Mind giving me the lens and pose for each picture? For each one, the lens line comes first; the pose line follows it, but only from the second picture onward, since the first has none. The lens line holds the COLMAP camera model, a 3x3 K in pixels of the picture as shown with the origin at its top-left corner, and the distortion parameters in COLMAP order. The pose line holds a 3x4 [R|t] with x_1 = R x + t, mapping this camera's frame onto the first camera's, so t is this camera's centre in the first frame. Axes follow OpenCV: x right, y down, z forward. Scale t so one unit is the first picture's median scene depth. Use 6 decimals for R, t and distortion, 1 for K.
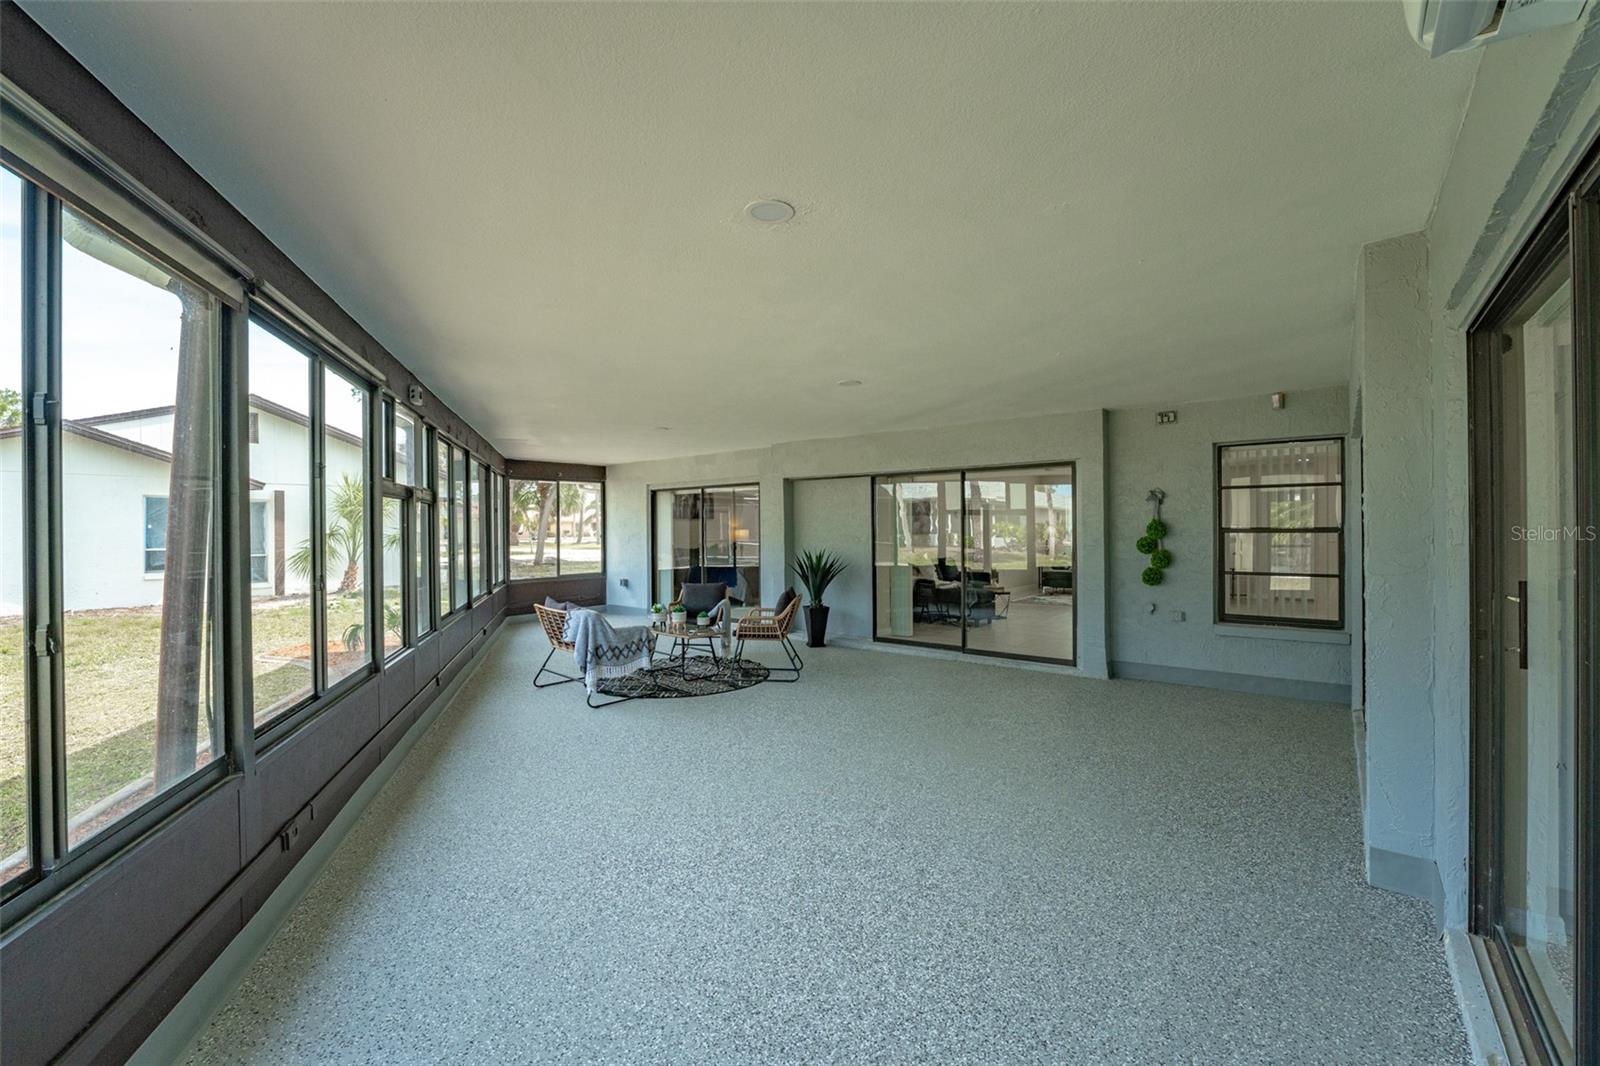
lens RADIAL K [[661.0, 0, 800.0], [0, 661.0, 533.0], [0, 0, 1]] dist [-0.017047, 0.000239]
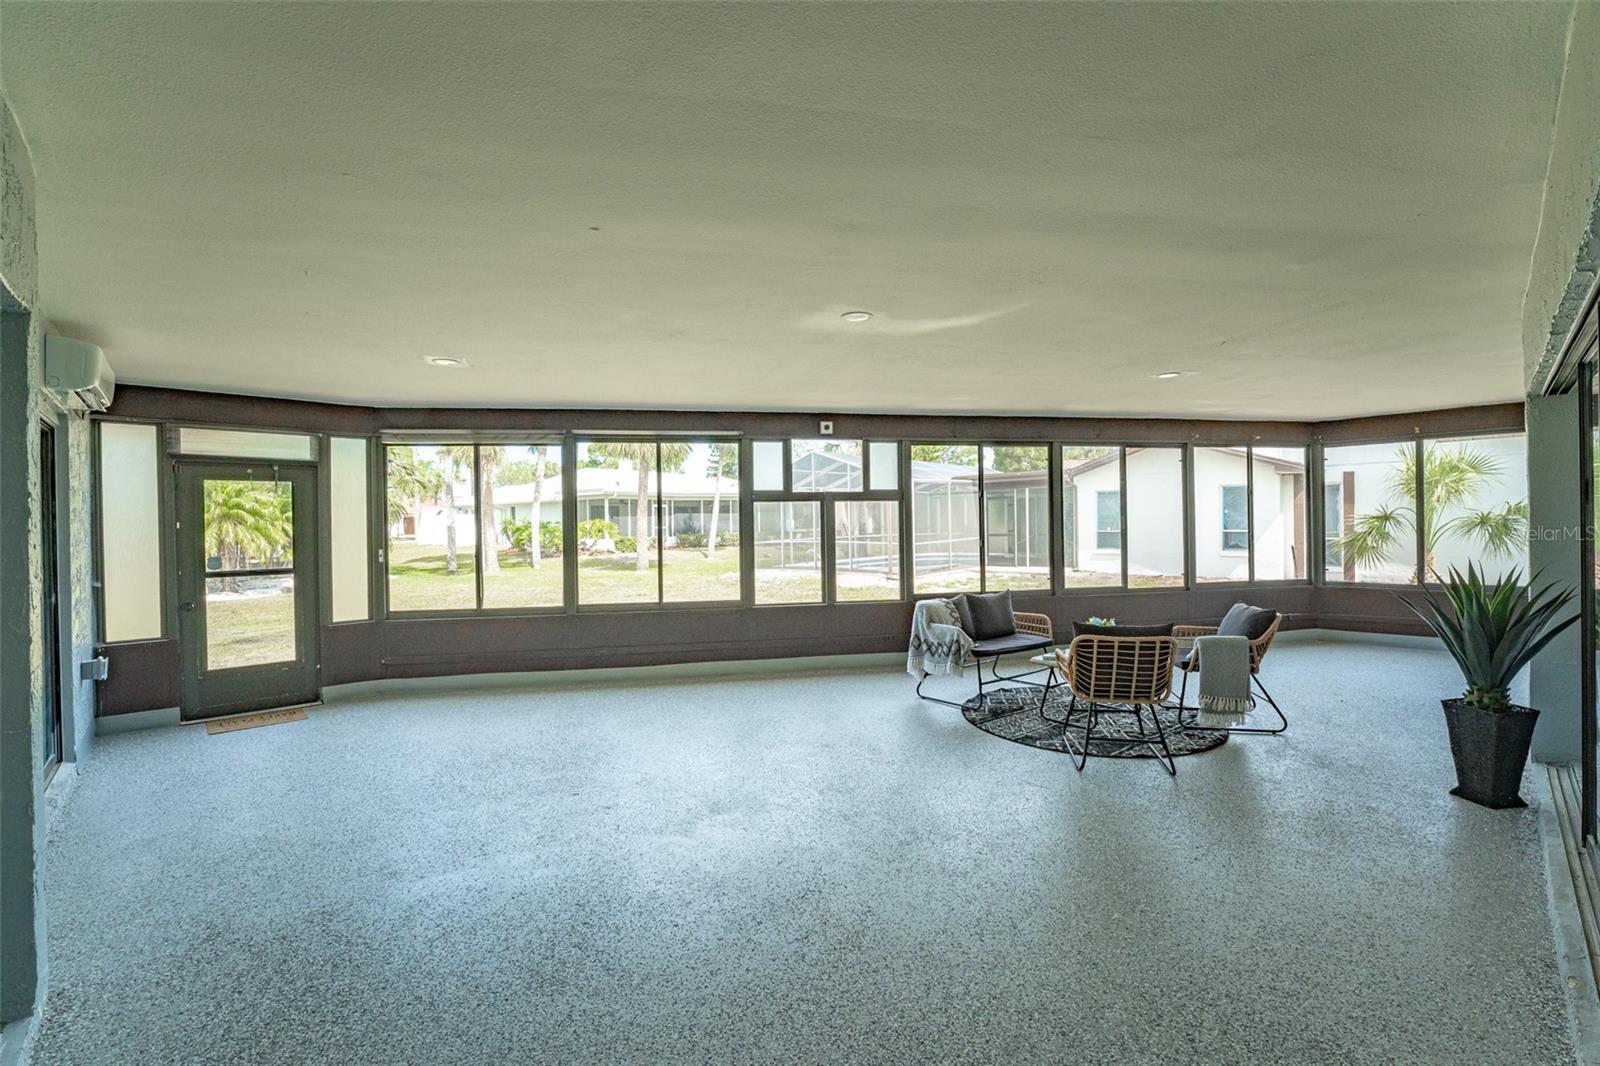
lens RADIAL K [[661.0, 0, 800.0], [0, 661.0, 533.0], [0, 0, 1]] dist [-0.017047, 0.000239]
pose [[-0.126826, 0.024271, -0.991628, 0.299806], [0.011409, 0.999670, 0.023008, -0.007017], [0.991859, -0.008396, -0.127061, 0.374033]]
